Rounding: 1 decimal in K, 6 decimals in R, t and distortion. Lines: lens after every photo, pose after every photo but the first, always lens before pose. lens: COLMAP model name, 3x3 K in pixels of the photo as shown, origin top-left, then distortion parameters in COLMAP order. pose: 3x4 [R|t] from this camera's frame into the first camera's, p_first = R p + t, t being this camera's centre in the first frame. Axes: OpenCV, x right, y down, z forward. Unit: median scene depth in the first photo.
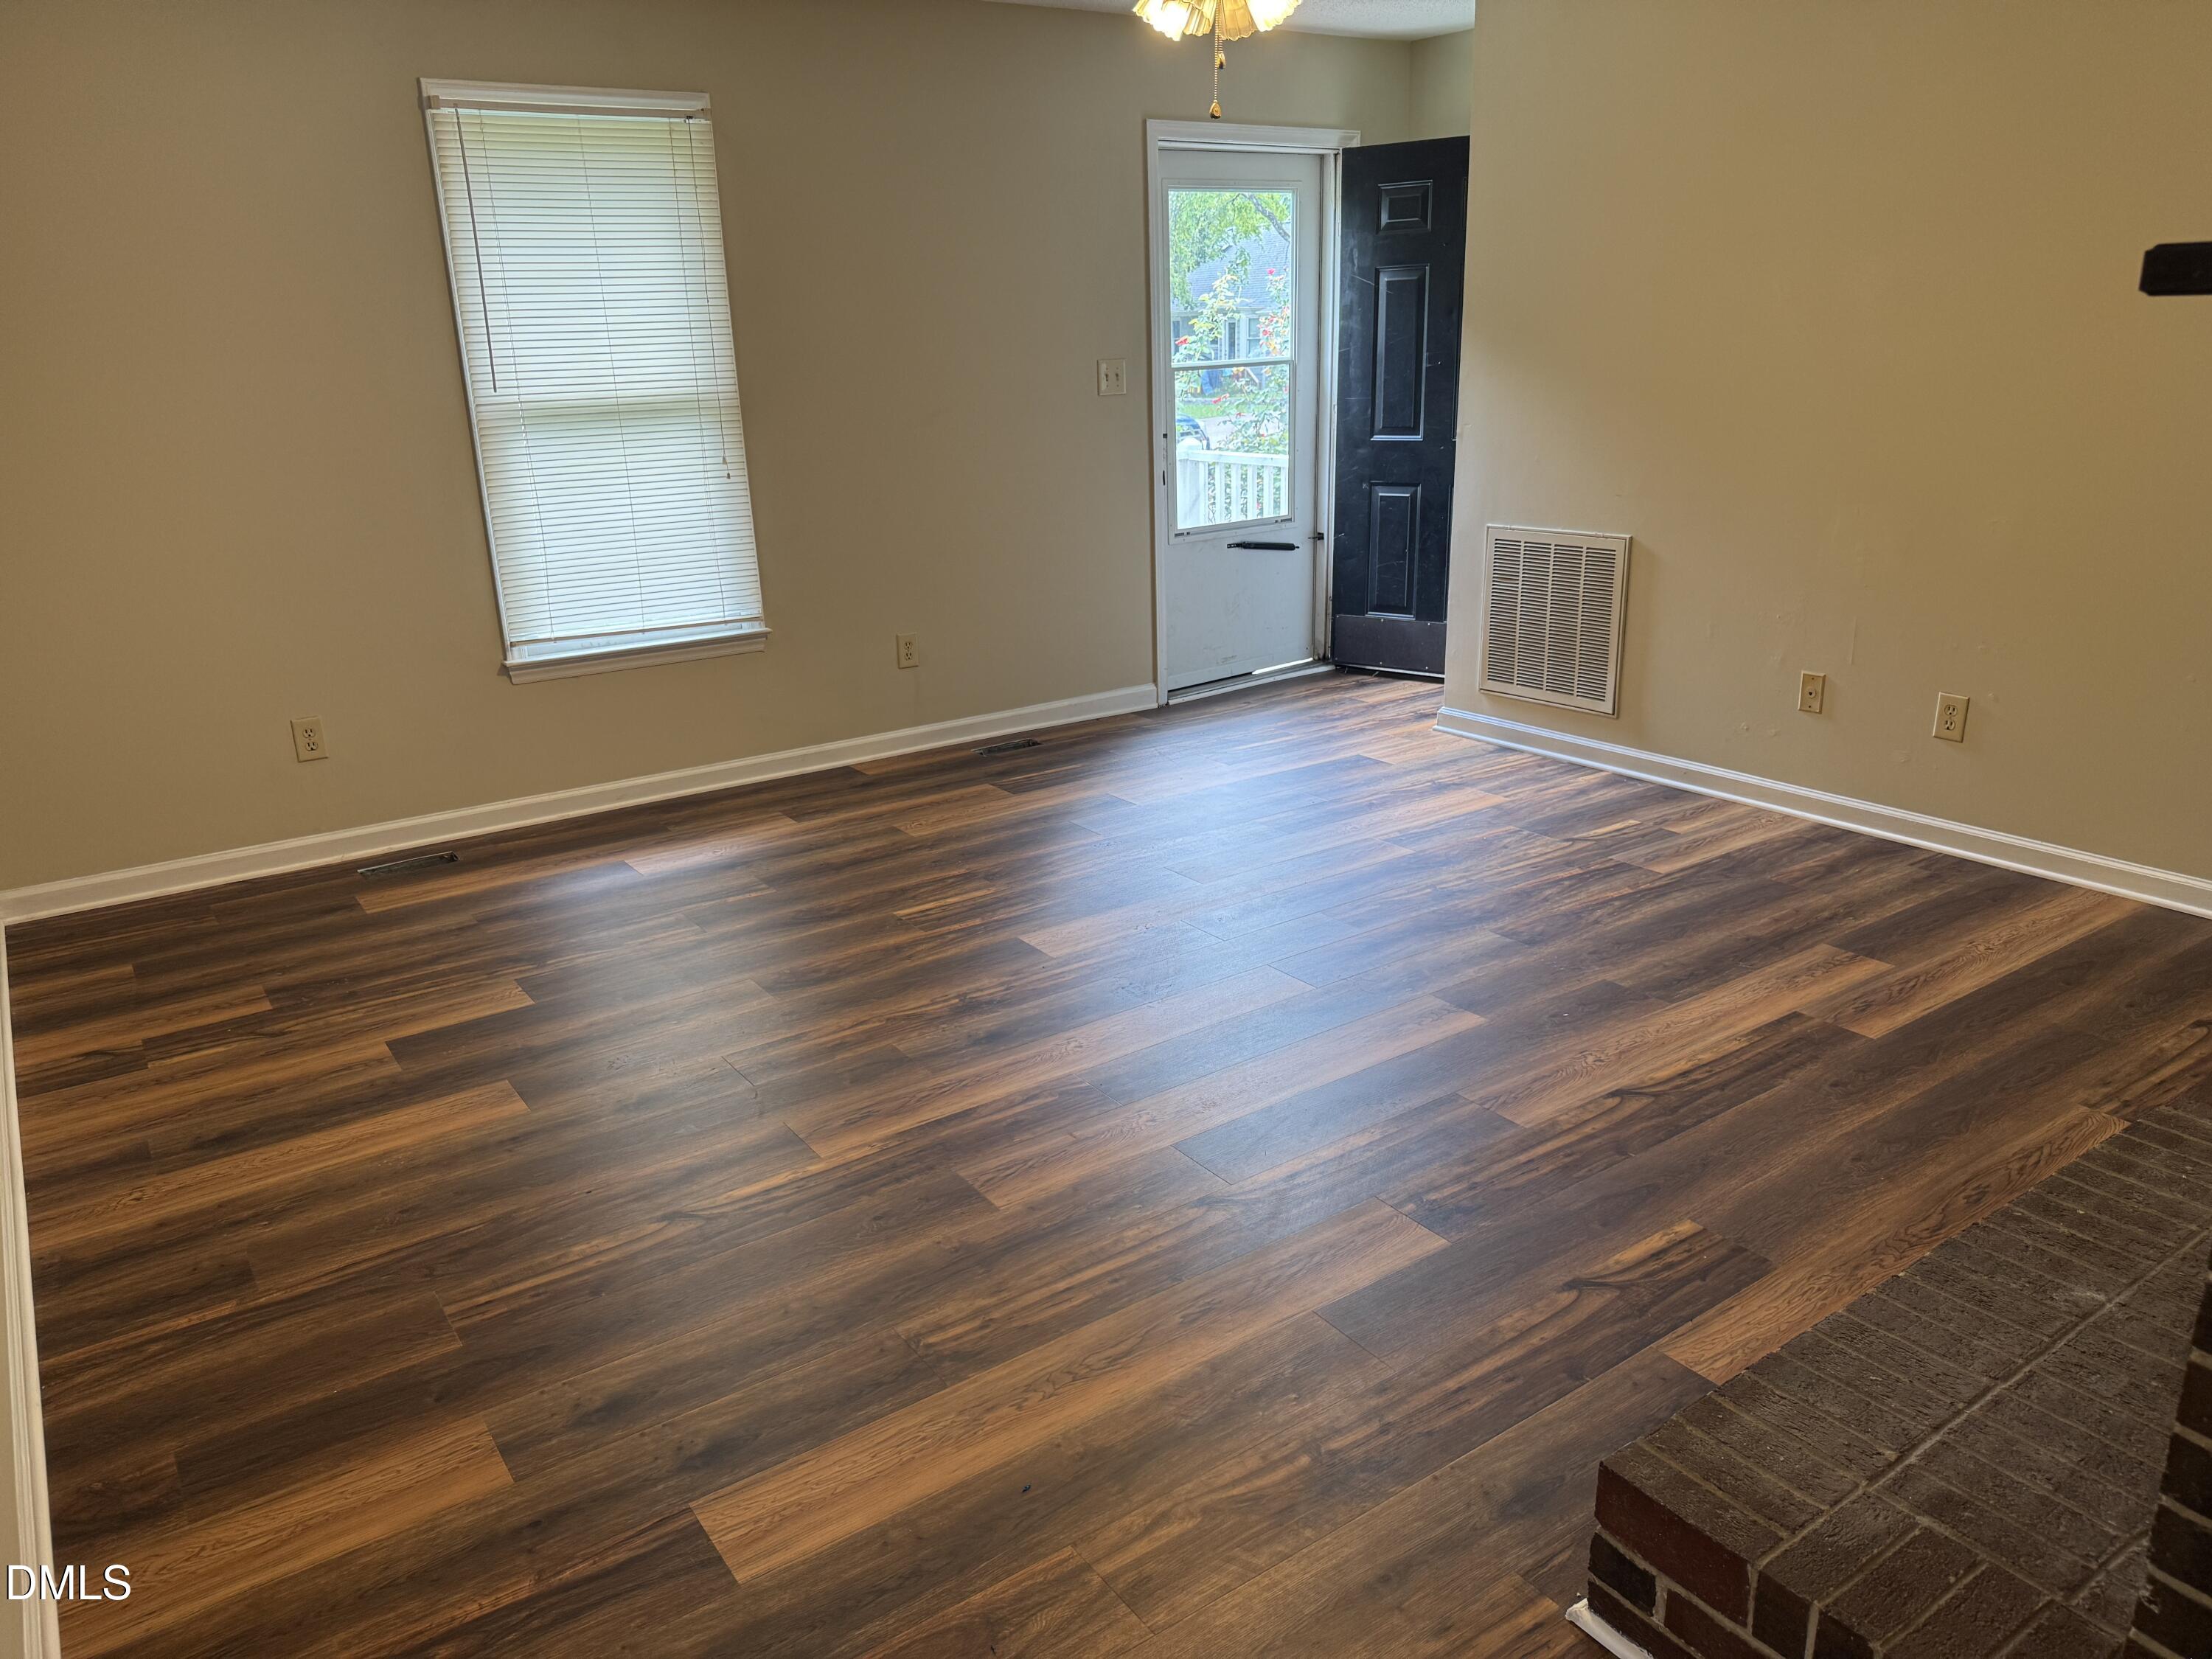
lens RADIAL K [[1534.8, 0, 1102.9], [0, 1534.8, 846.4], [0, 0, 1]] dist [0.100681, -0.141209]
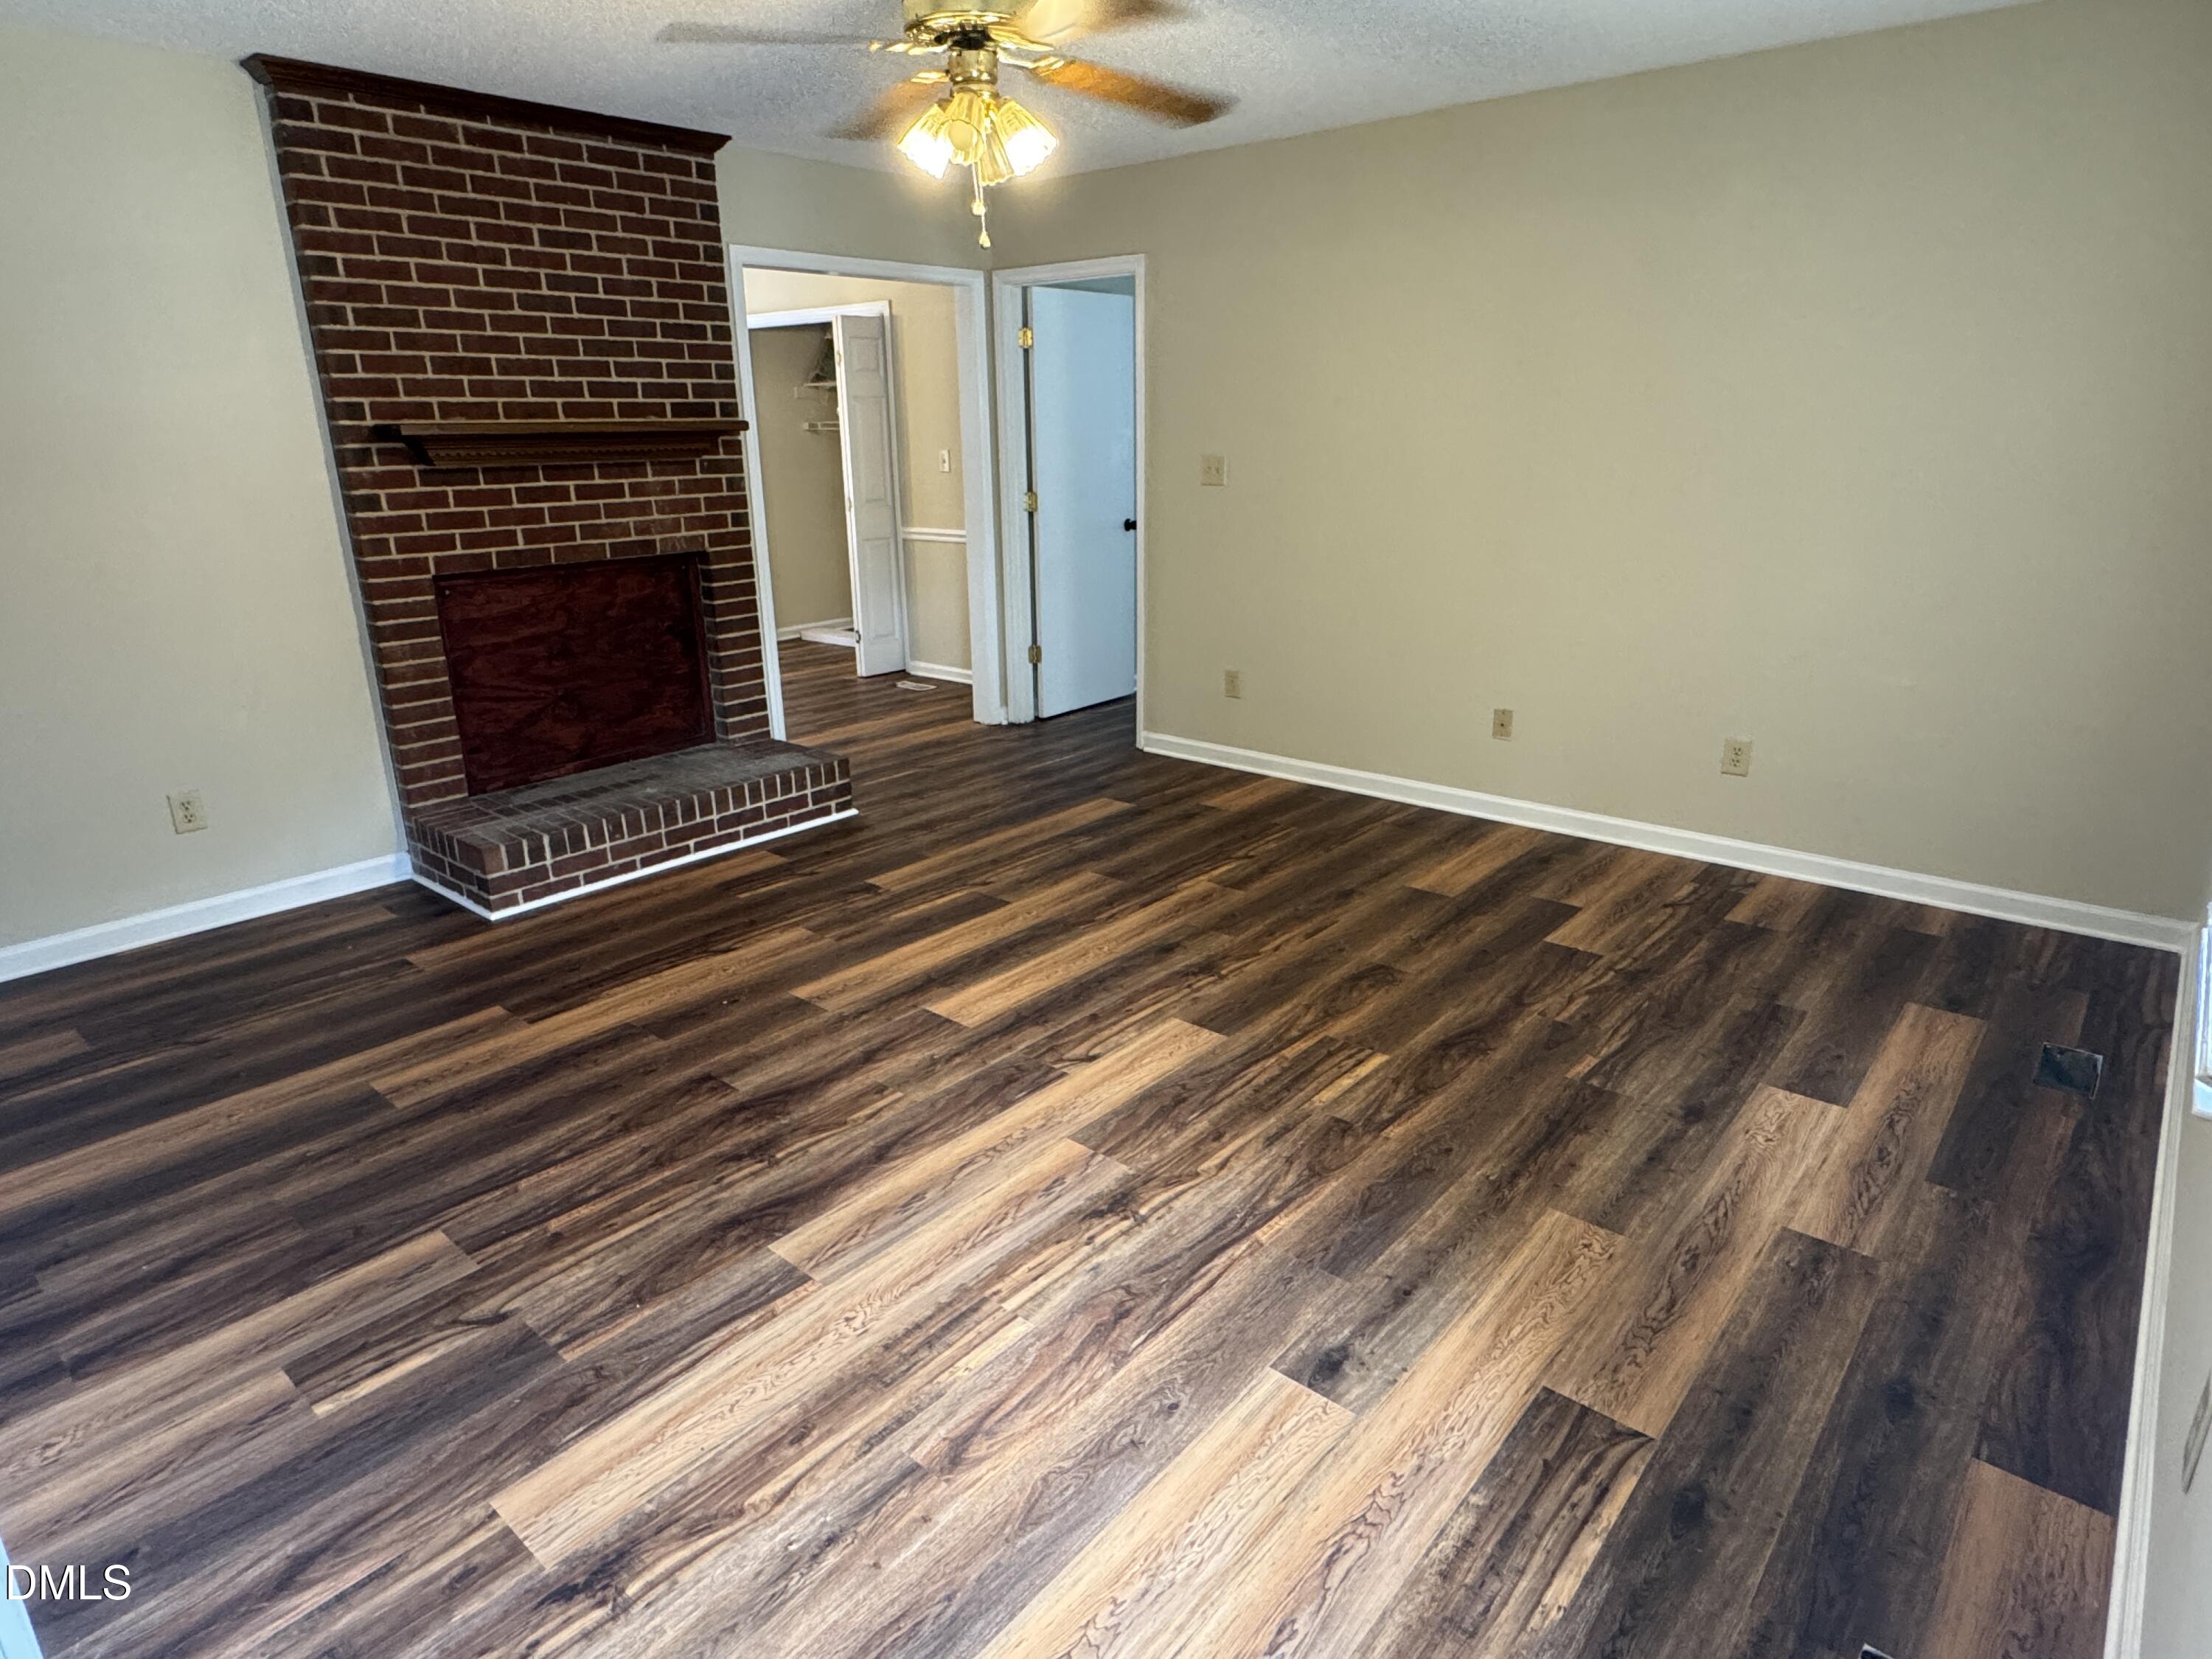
lens RADIAL K [[1265.4, 0, 1101.2], [0, 1265.4, 817.5], [0, 0, 1]] dist [-0.003152, -0.001831]
pose [[-0.967670, 0.112635, -0.225671, 0.197150], [-0.042682, 0.808712, 0.586655, -0.545789], [0.248581, 0.577320, -0.777759, 1.582023]]
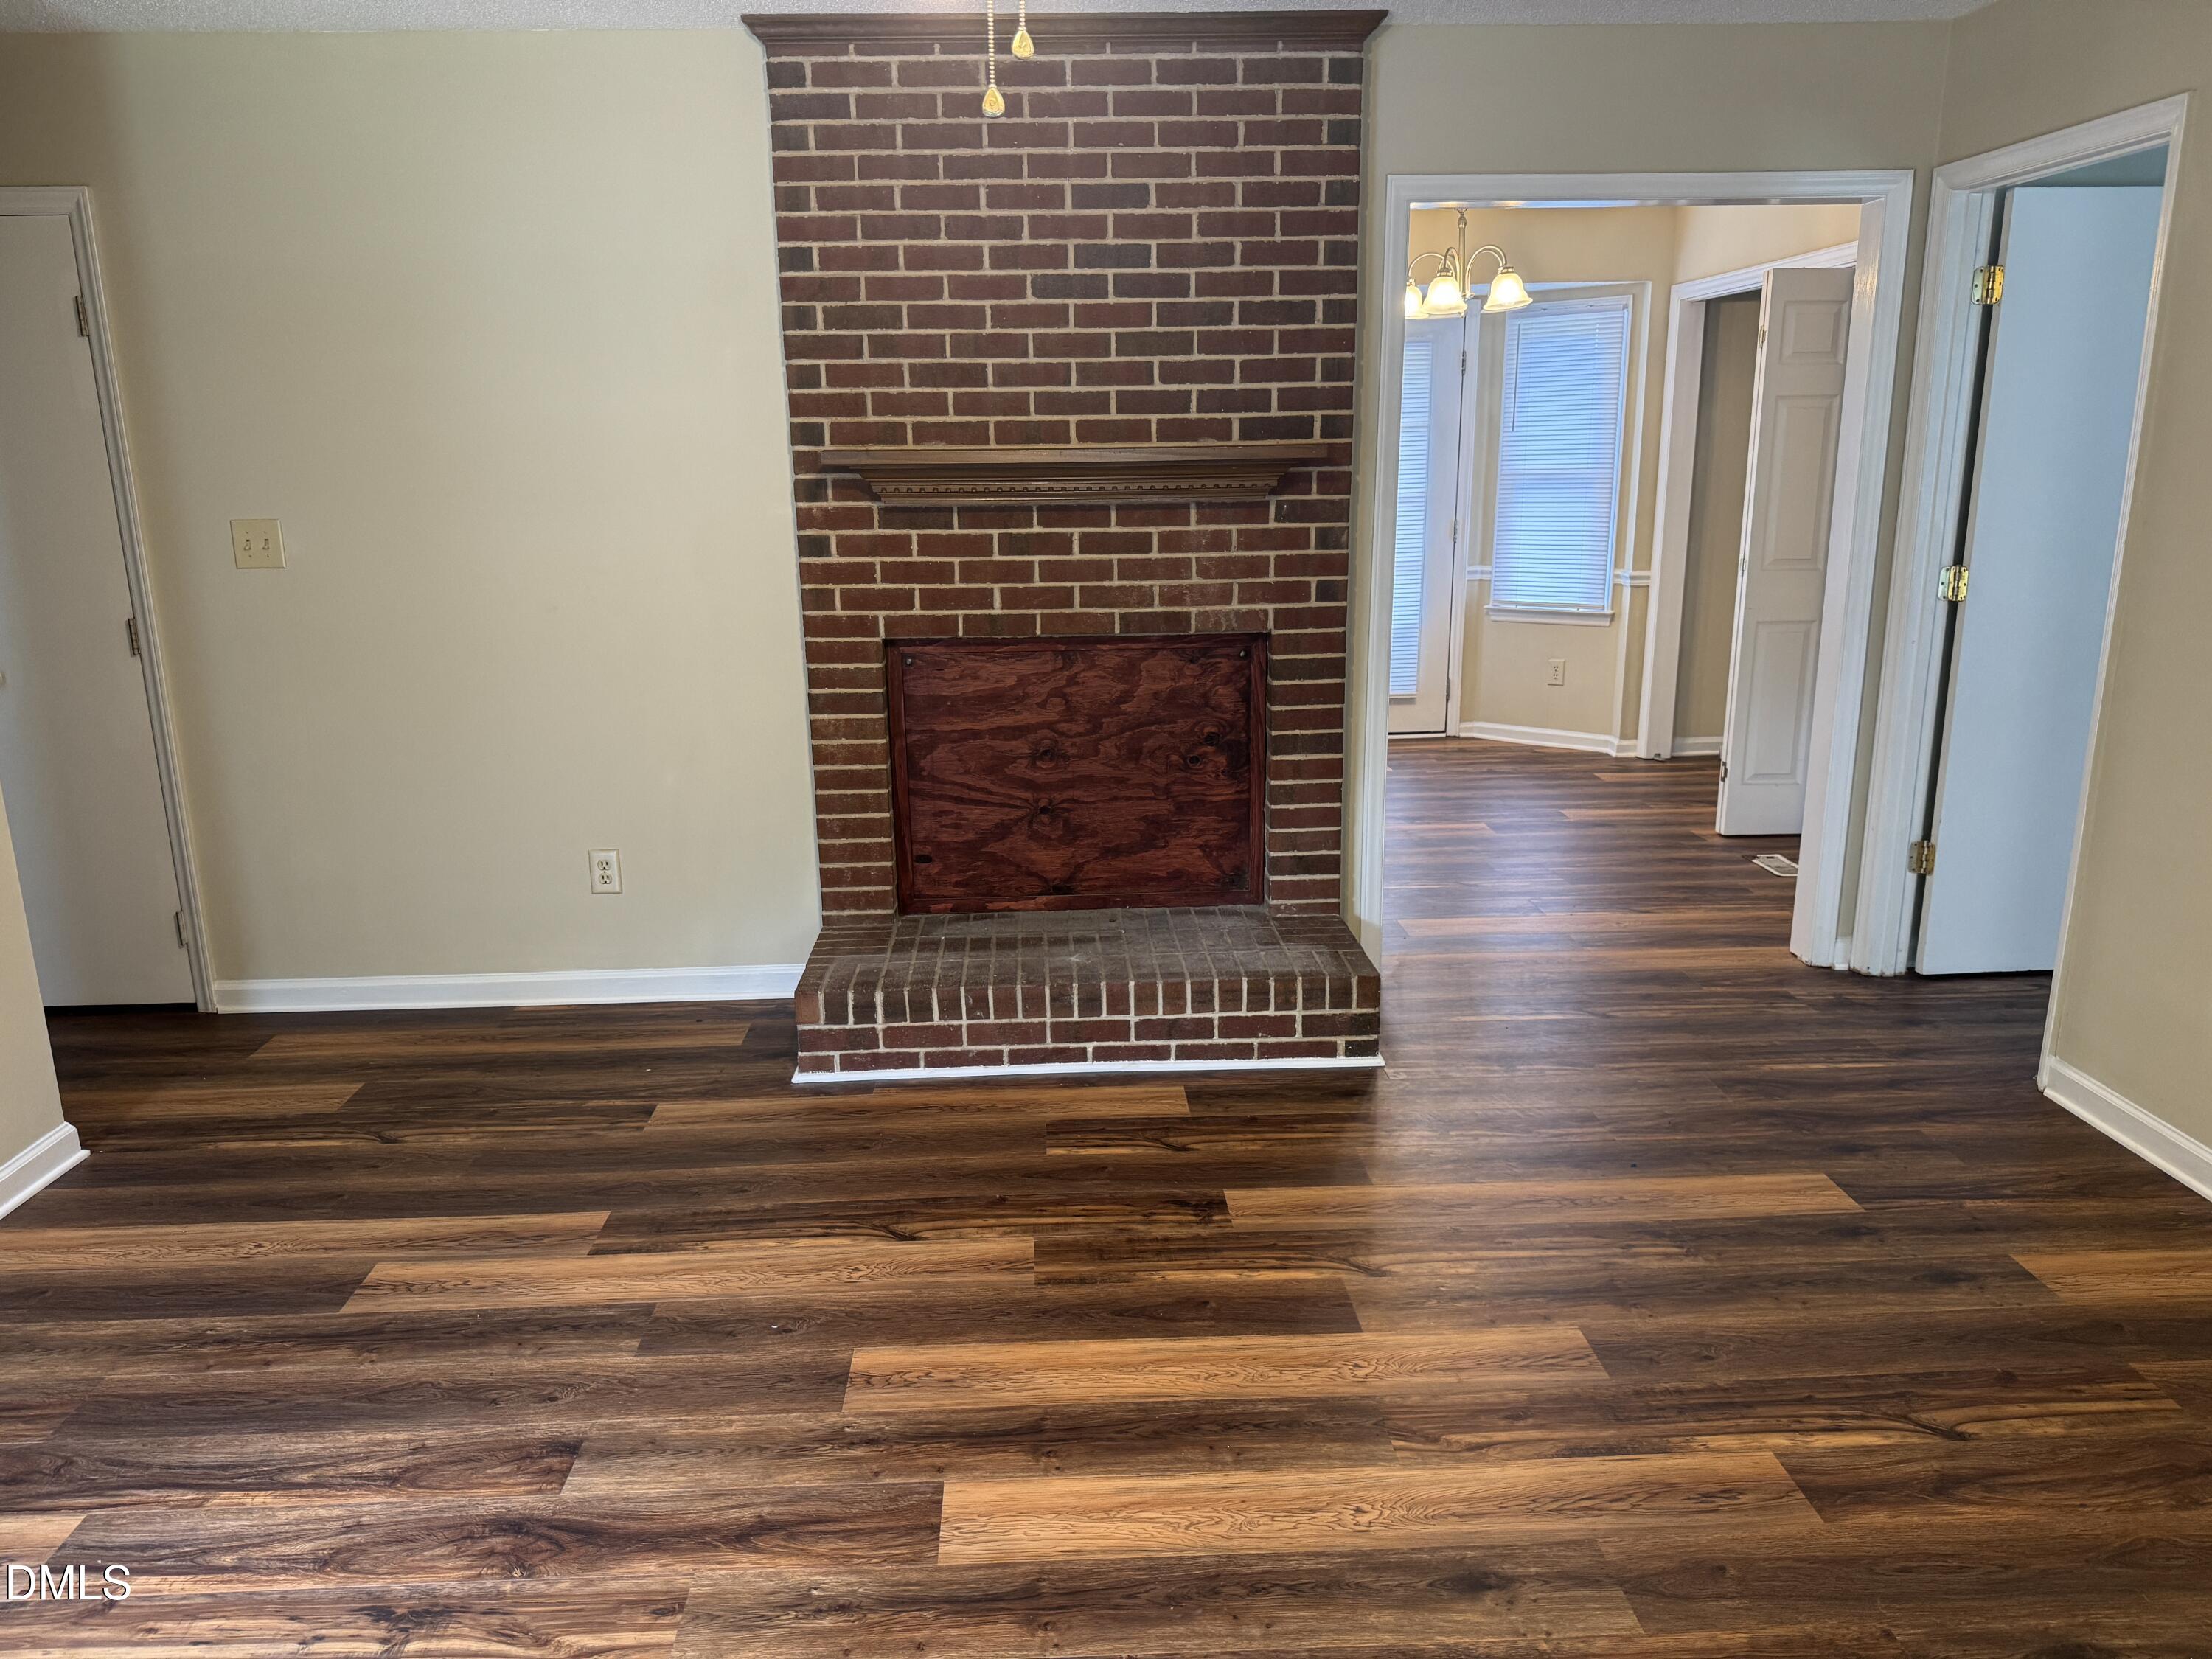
lens RADIAL K [[1534.8, 0, 1102.9], [0, 1534.8, 846.4], [0, 0, 1]] dist [0.100681, -0.141209]
pose [[-0.842916, -0.094032, 0.529764, -0.221471], [0.208106, 0.851000, 0.482172, -0.408259], [-0.496169, 0.516678, -0.697754, 1.207513]]
